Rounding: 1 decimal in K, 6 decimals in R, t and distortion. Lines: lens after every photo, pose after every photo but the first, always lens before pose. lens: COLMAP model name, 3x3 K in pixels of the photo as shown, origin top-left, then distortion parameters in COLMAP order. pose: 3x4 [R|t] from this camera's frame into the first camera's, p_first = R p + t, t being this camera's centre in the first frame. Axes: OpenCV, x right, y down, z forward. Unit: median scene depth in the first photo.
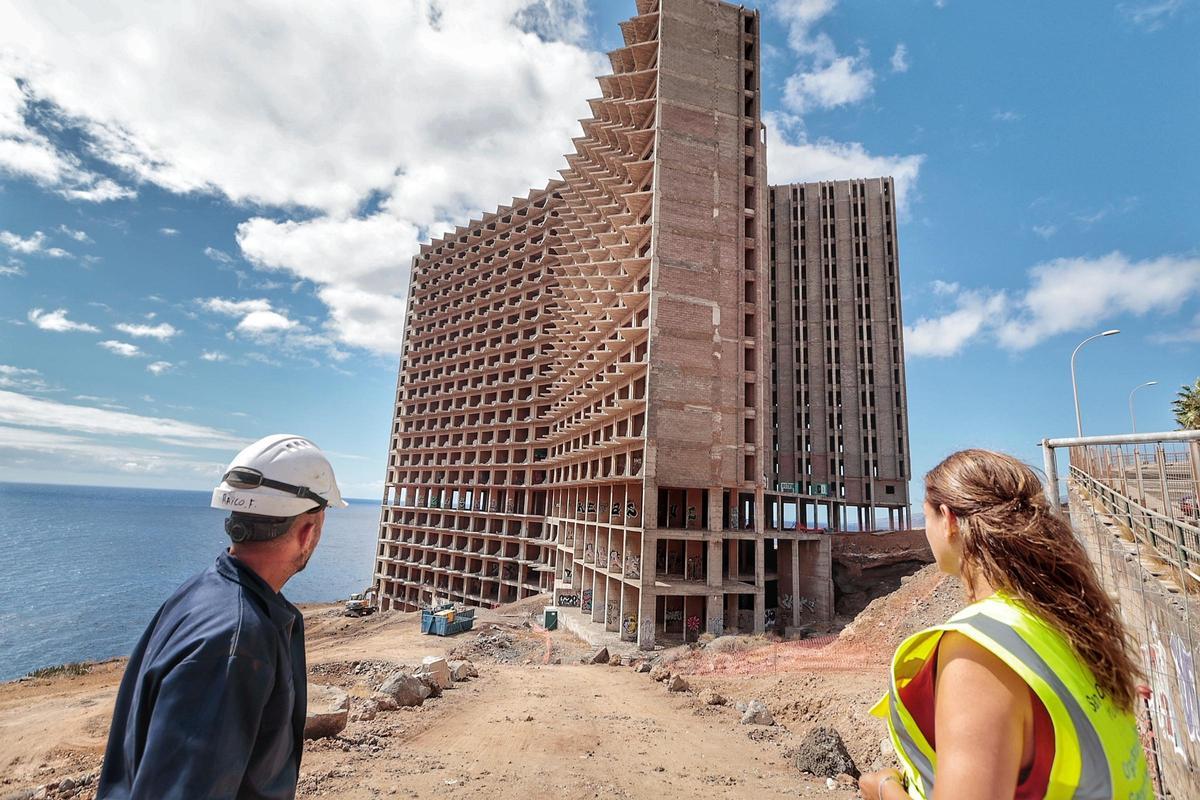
lens RADIAL K [[604.0, 0, 609.7], [0, 604.0, 383.3], [0, 0, 1]] dist [0.000284, 0.001627]
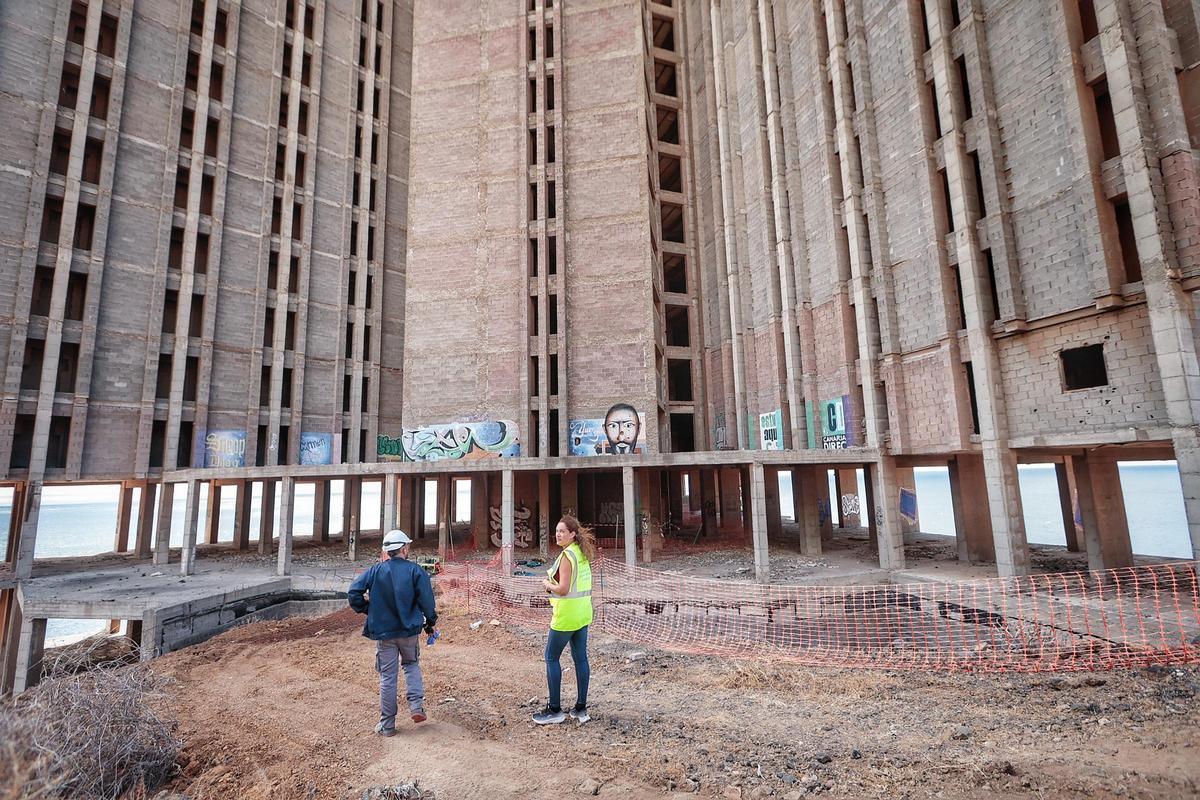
lens RADIAL K [[570.9, 0, 602.8], [0, 570.9, 390.1], [0, 0, 1]] dist [-0.003459, 0.001545]
pose [[0.510920, -0.189499, -0.838481, 0.516575], [0.226068, 0.970686, -0.081625, 0.157477], [0.829370, -0.147850, 0.538782, 0.748407]]
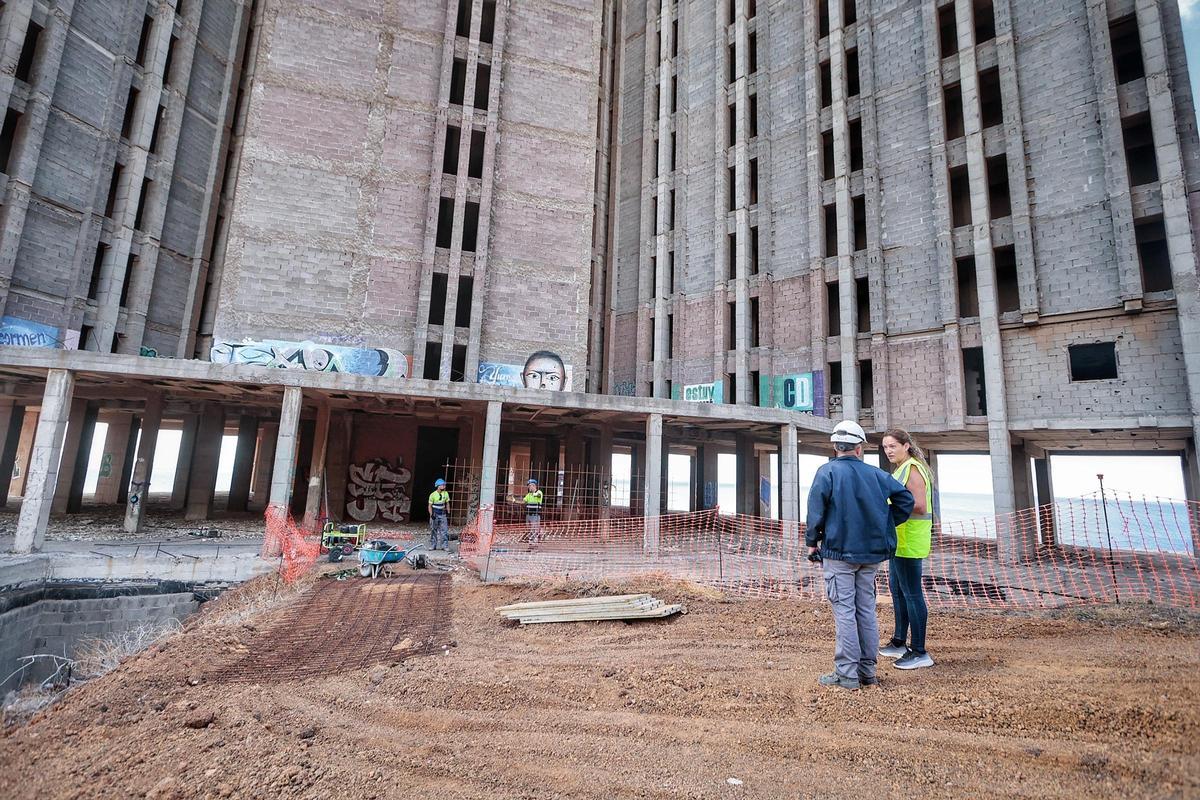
lens RADIAL K [[571.7, 0, 593.1], [0, 571.7, 379.2], [0, 0, 1]] dist [-0.006460, 0.002664]
pose [[0.855679, -0.098292, -0.508087, 0.399159], [0.105884, 0.994280, -0.014027, 0.160296], [0.506560, -0.041796, 0.861191, 0.708288]]
